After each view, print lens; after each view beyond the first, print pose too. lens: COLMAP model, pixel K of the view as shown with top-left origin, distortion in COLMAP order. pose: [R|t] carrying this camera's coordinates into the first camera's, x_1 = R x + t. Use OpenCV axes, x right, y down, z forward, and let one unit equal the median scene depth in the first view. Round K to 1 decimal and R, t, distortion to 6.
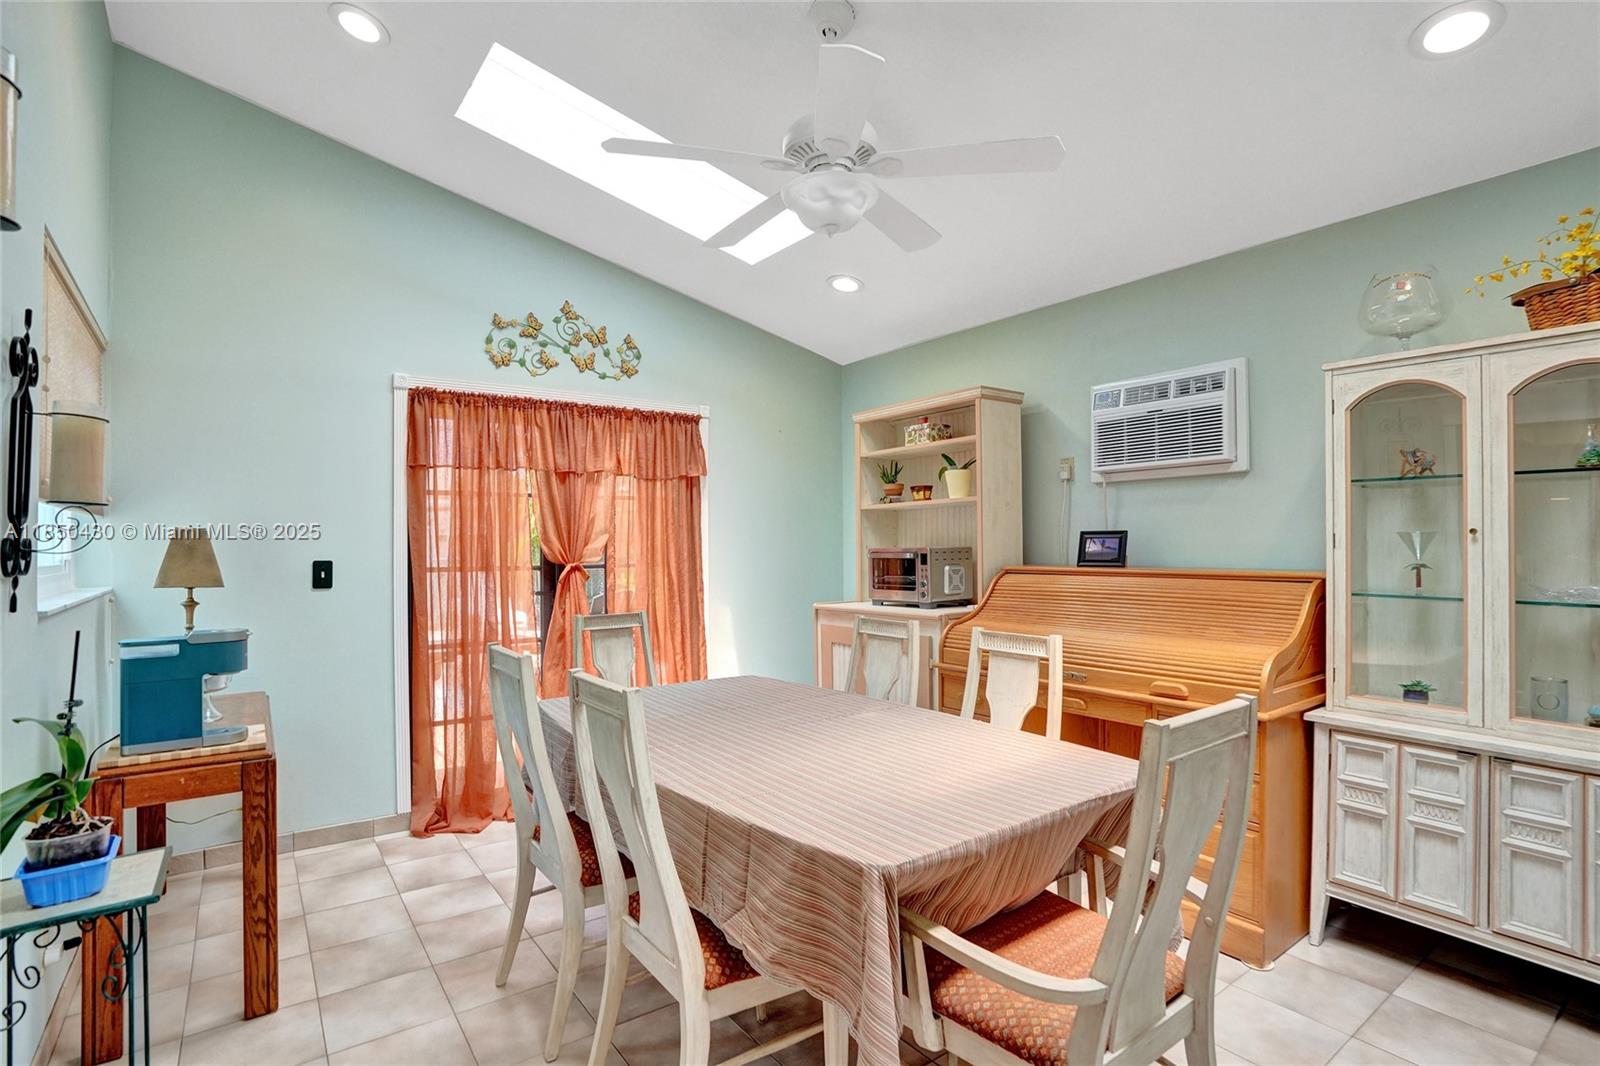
lens RADIAL K [[771.9, 0, 807.4], [0, 771.9, 540.0], [0, 0, 1]] dist [-0.074400, 0.034582]
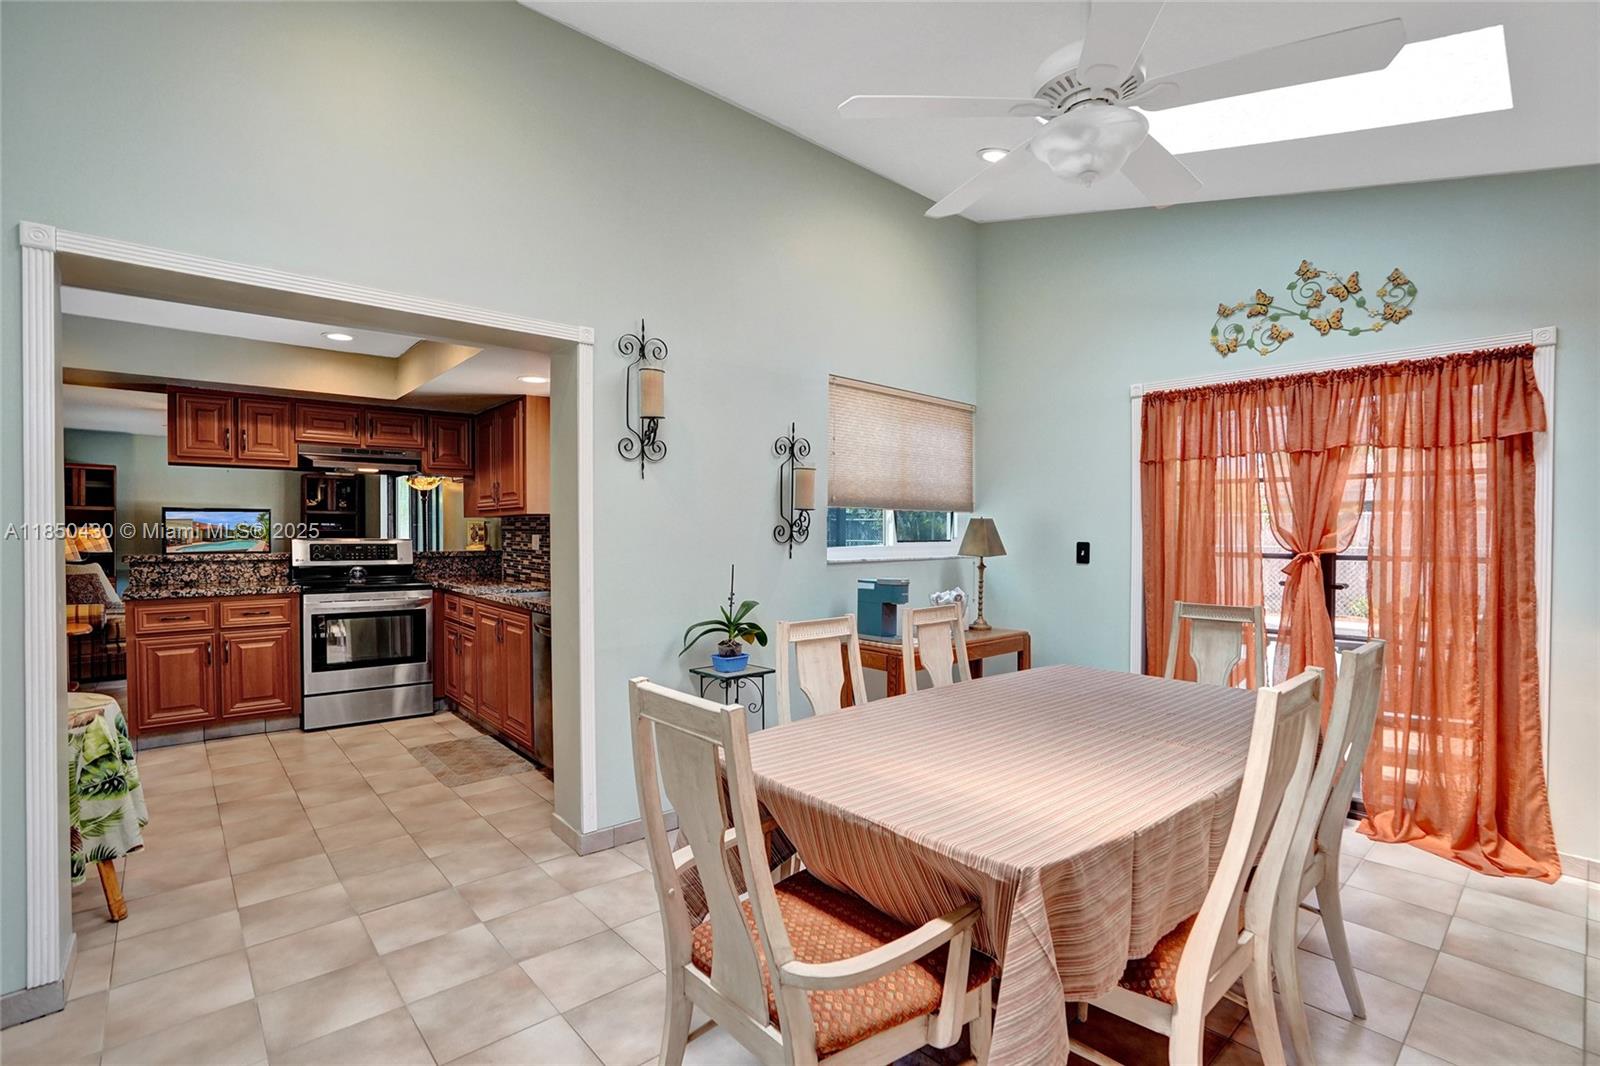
lens RADIAL K [[747.1, 0, 805.6], [0, 747.1, 541.6], [0, 0, 1]] dist [-0.068730, 0.028619]
pose [[0.095843, 0.022380, -0.995145, 0.490876], [-0.000529, 0.999748, 0.022433, -0.001652], [0.995396, -0.001624, 0.095831, 0.338951]]
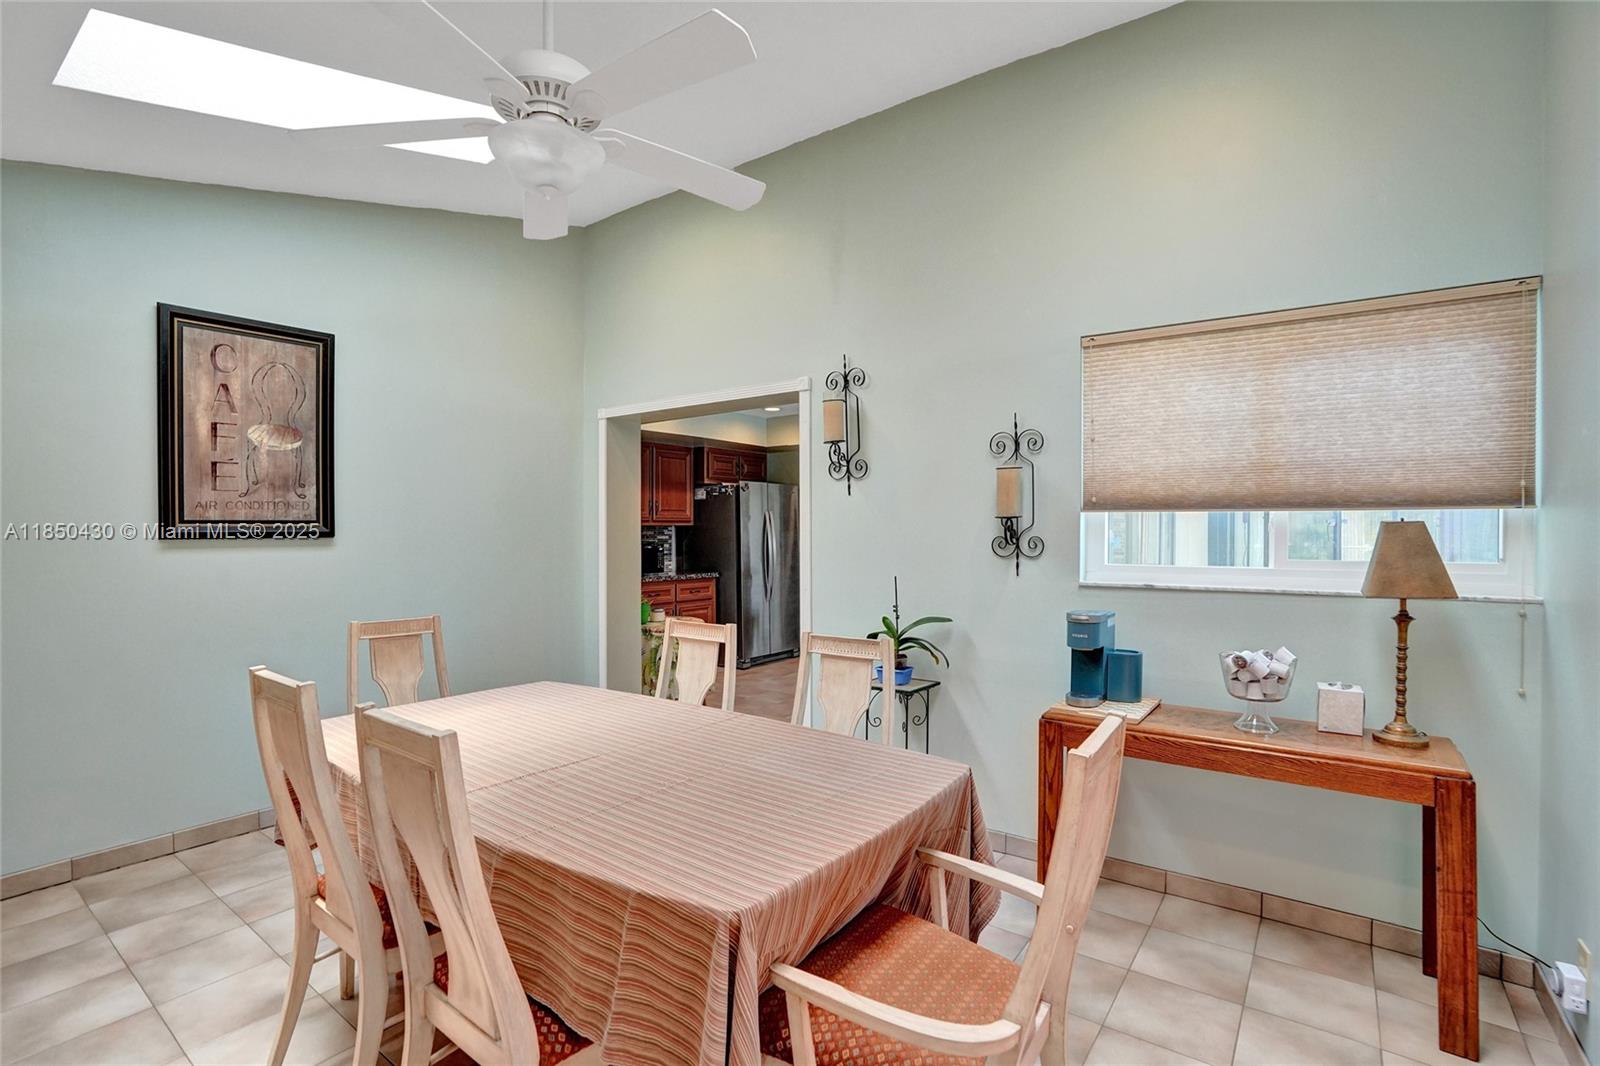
lens RADIAL K [[747.1, 0, 805.6], [0, 747.1, 541.6], [0, 0, 1]] dist [-0.068730, 0.028619]
pose [[-0.956547, 0.005168, -0.291533, -0.009657], [0.003497, 0.999974, 0.006254, -0.001211], [0.291558, 0.004963, -0.956540, 1.088883]]
